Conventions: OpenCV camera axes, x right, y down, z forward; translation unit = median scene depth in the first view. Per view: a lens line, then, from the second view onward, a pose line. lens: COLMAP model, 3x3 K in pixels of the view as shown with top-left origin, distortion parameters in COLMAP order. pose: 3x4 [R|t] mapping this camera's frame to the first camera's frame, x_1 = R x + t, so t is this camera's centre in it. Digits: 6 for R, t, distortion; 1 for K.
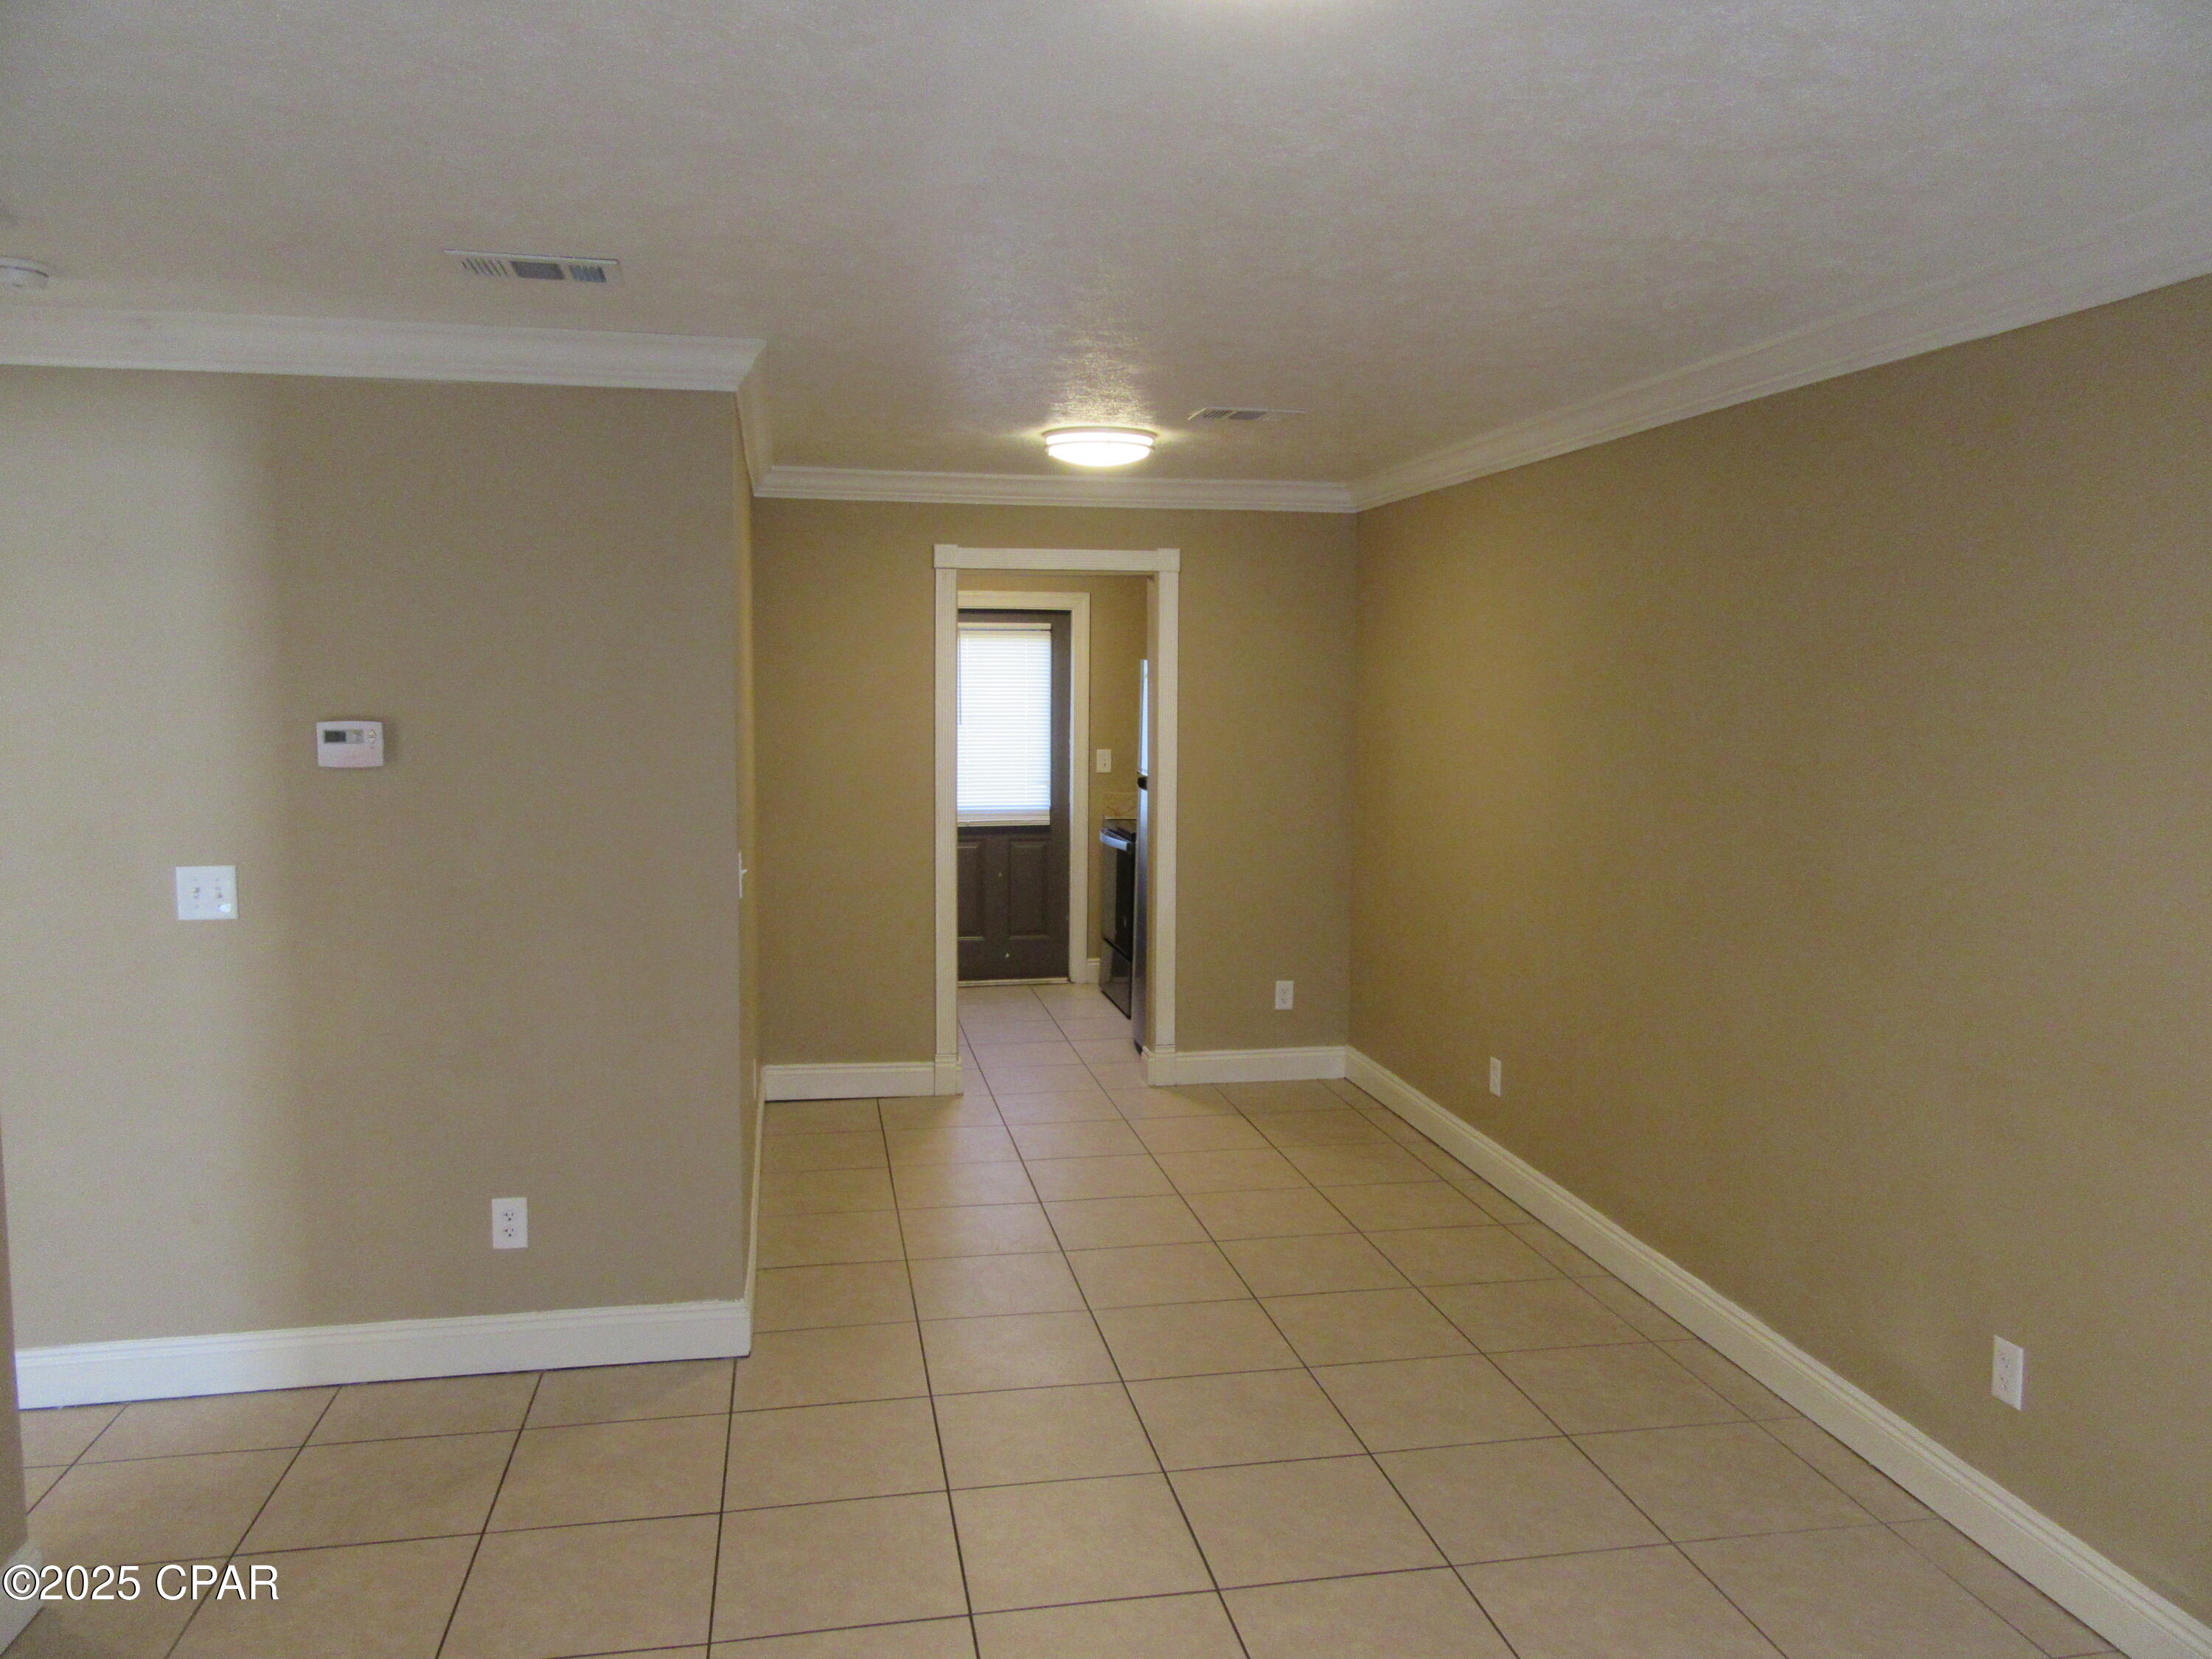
lens RADIAL K [[1639.5, 0, 1107.2], [0, 1639.5, 830.4], [0, 0, 1]] dist [-0.003711, 0.006080]
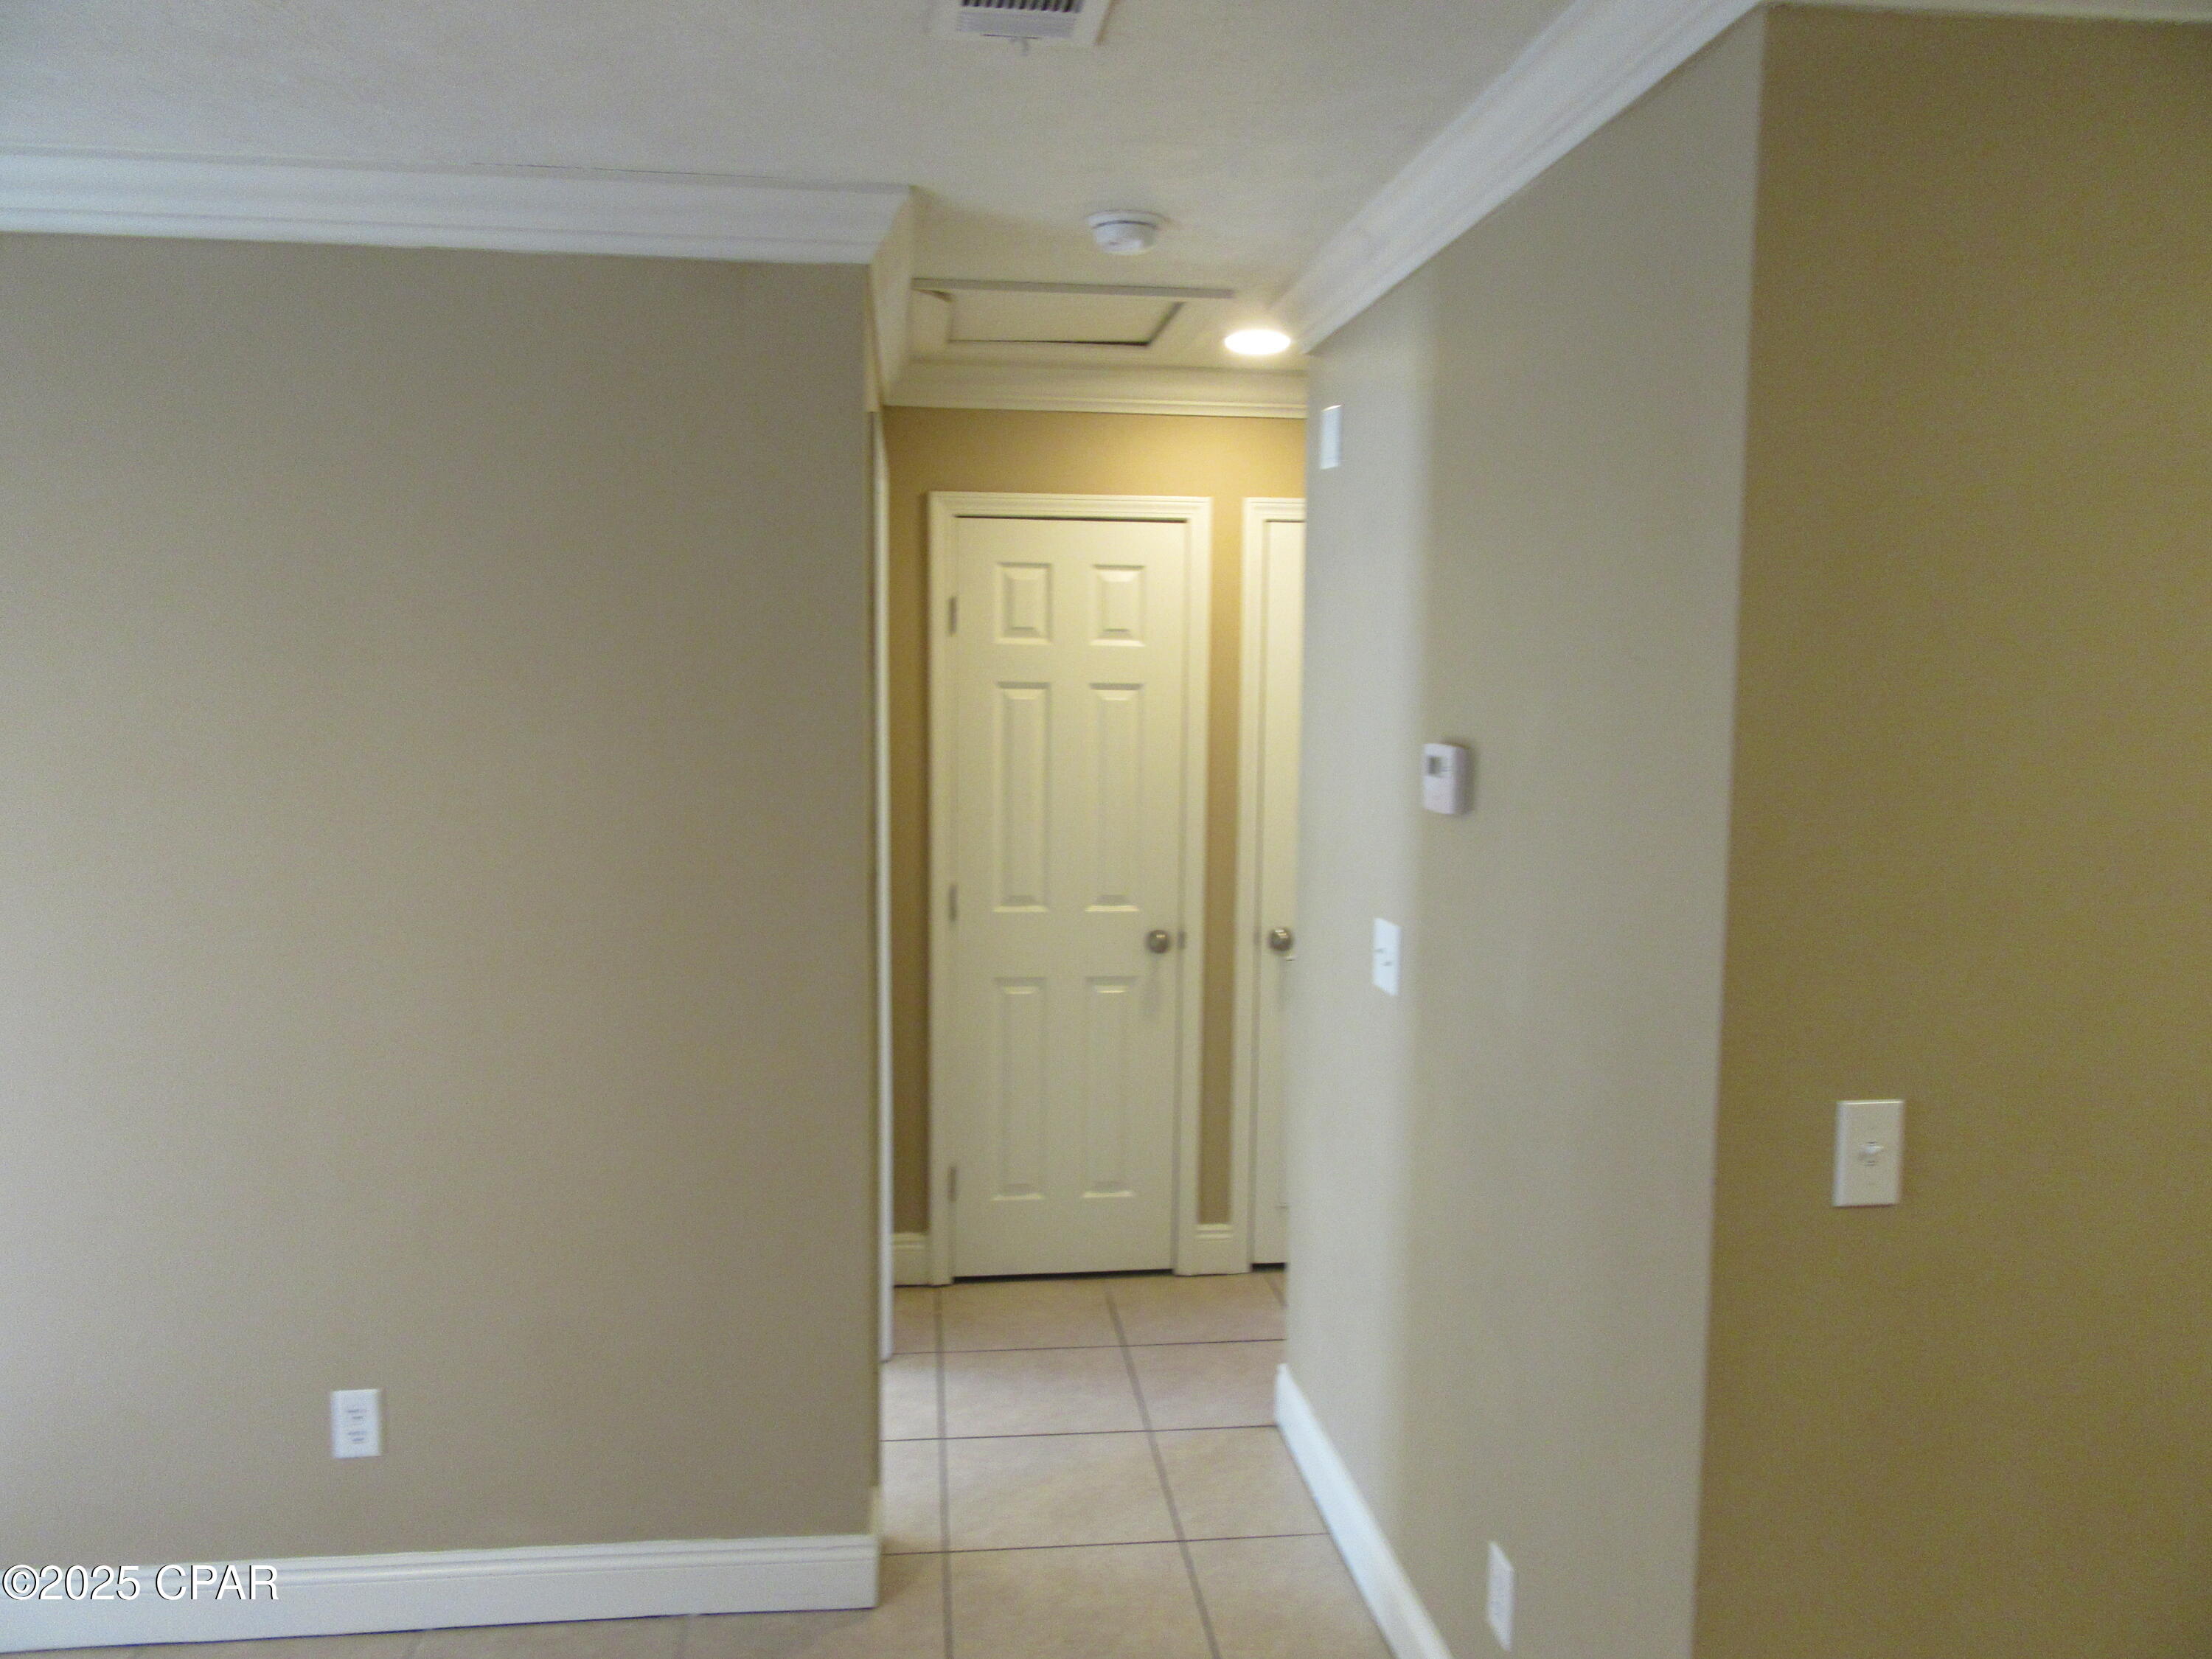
lens RADIAL K [[1639.5, 0, 1104.1], [0, 1639.5, 828.3], [0, 0, 1]] dist [-0.003711, 0.006080]
pose [[-0.070795, 0.094073, -0.993045, 0.162357], [-0.109020, 0.988849, 0.101448, -0.061966], [0.991515, 0.115444, -0.059750, 0.653214]]
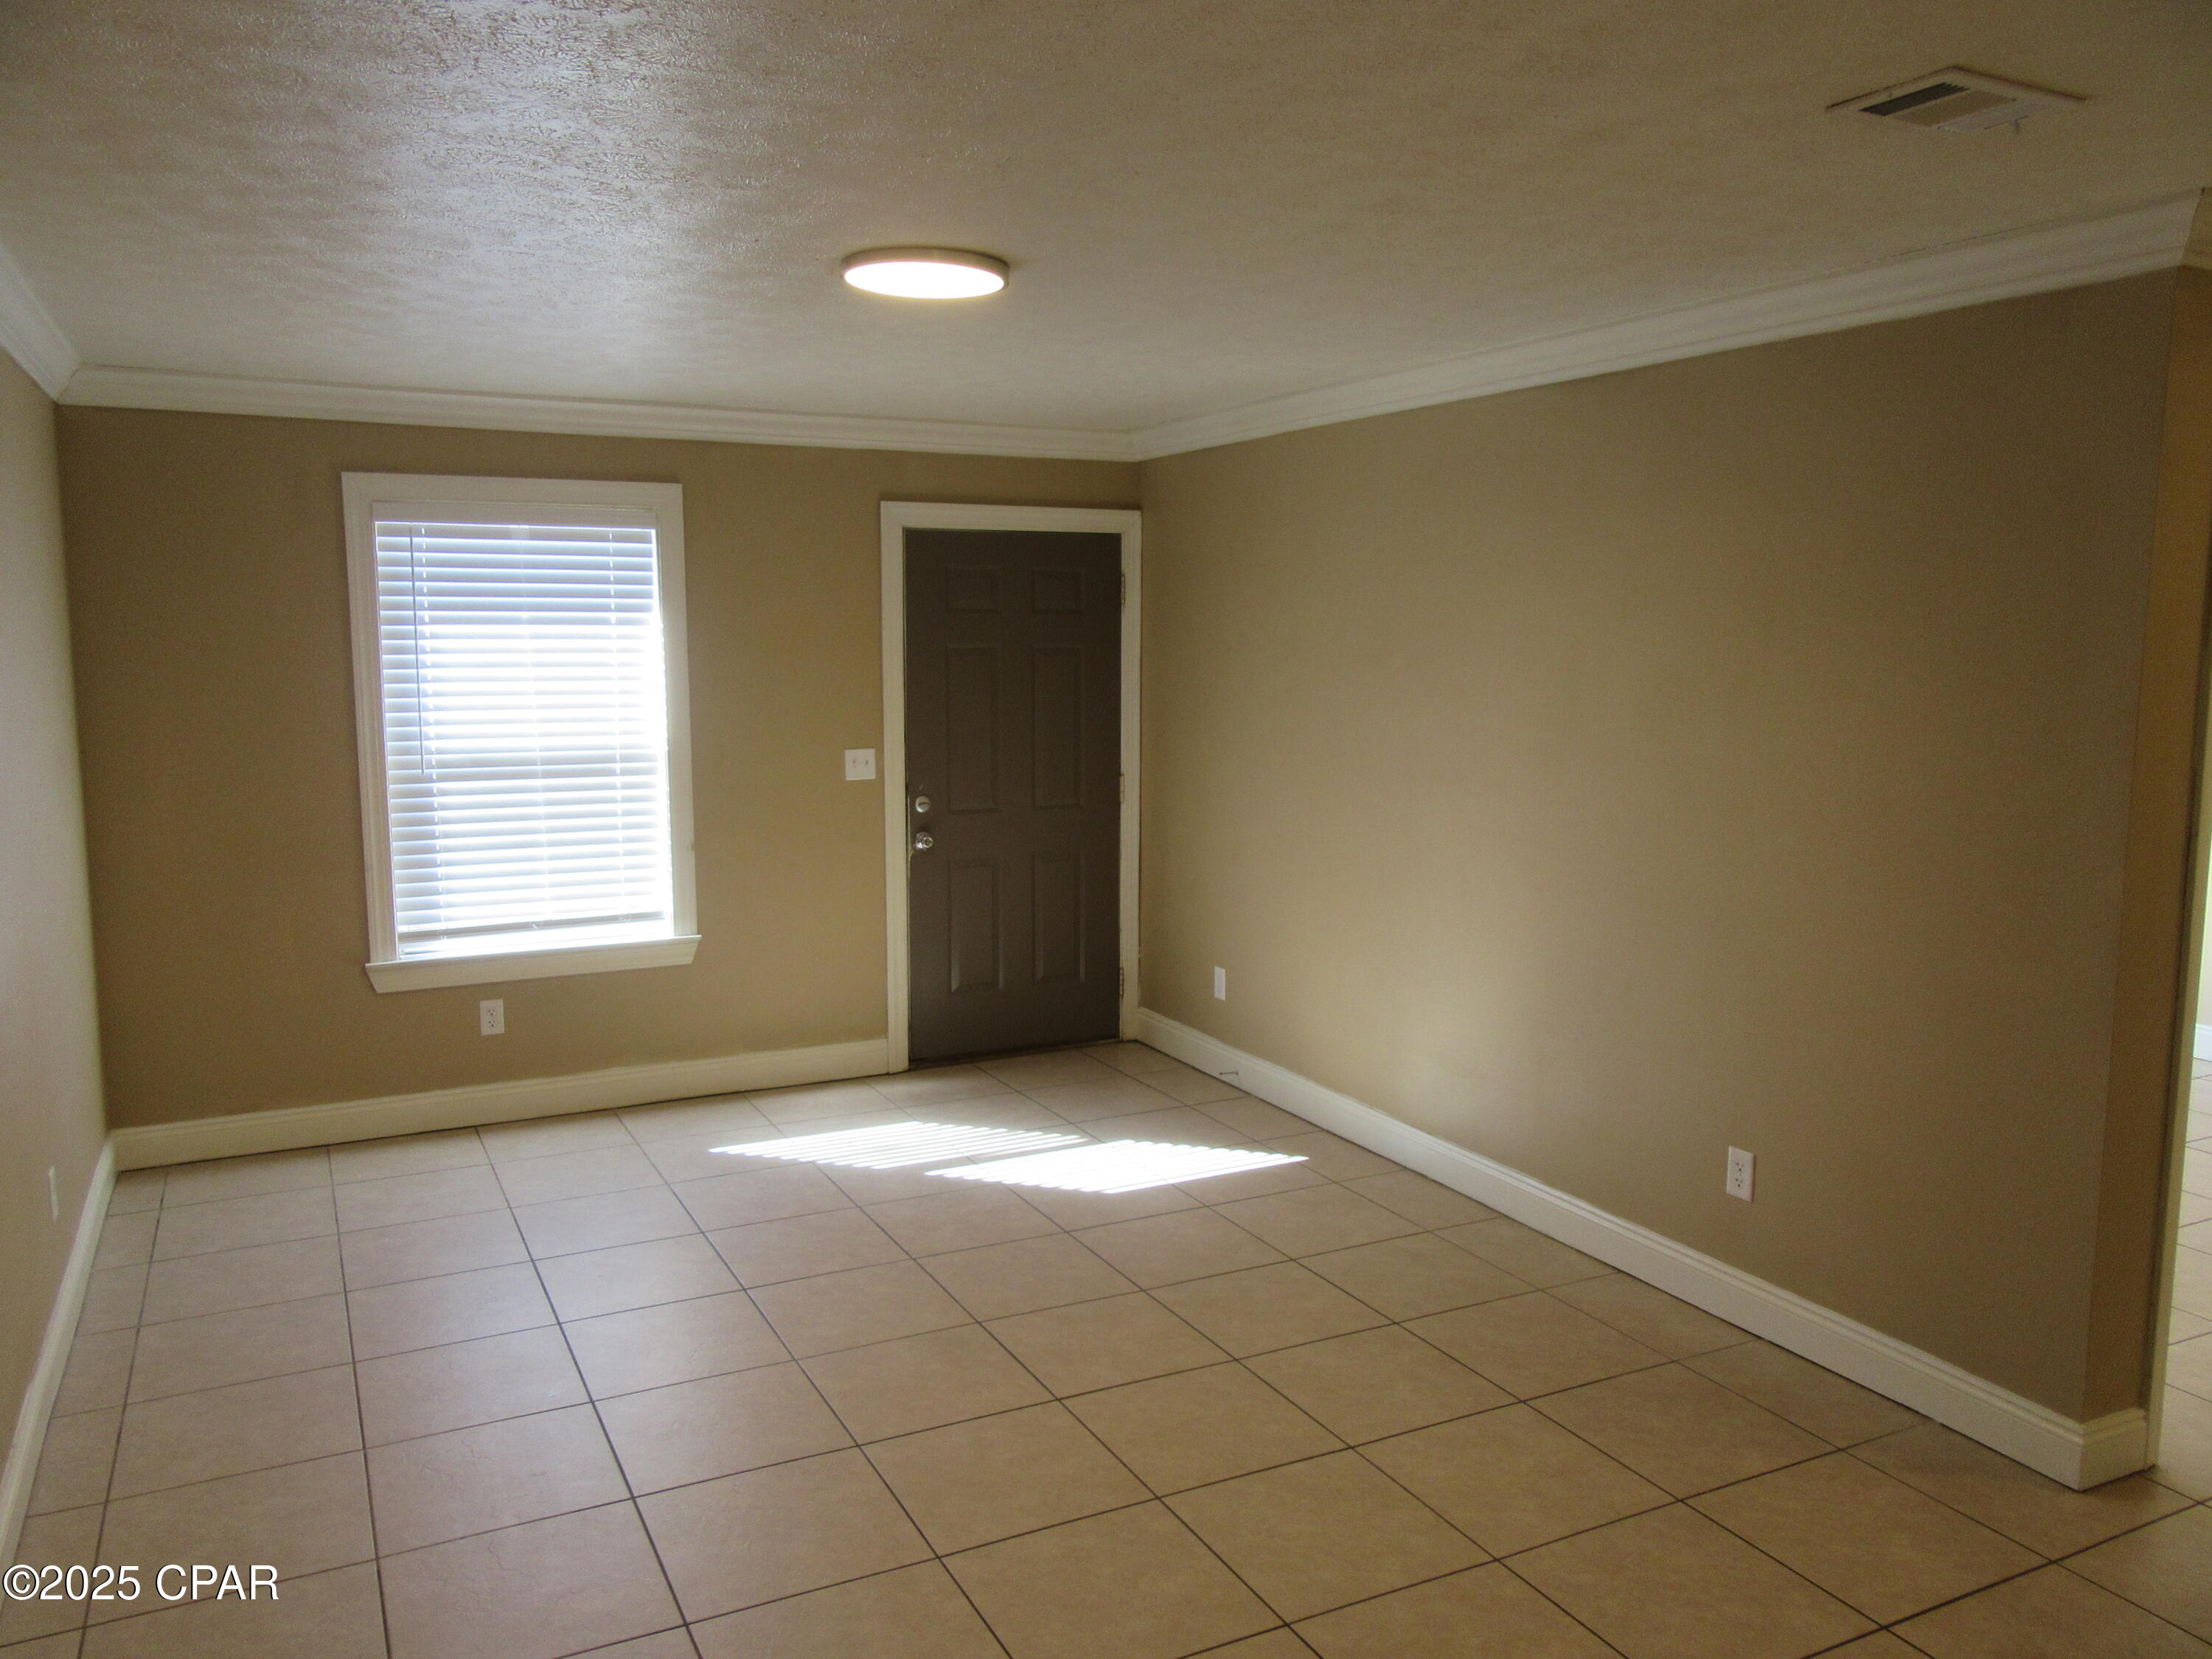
lens RADIAL K [[1639.5, 0, 1110.4], [0, 1639.5, 823.2], [0, 0, 1]] dist [-0.003711, 0.006080]
pose [[-0.960127, 0.021824, -0.278711, 0.152025], [-0.038315, 0.977268, 0.208517, -0.093697], [0.276926, 0.210882, -0.937465, 1.000914]]
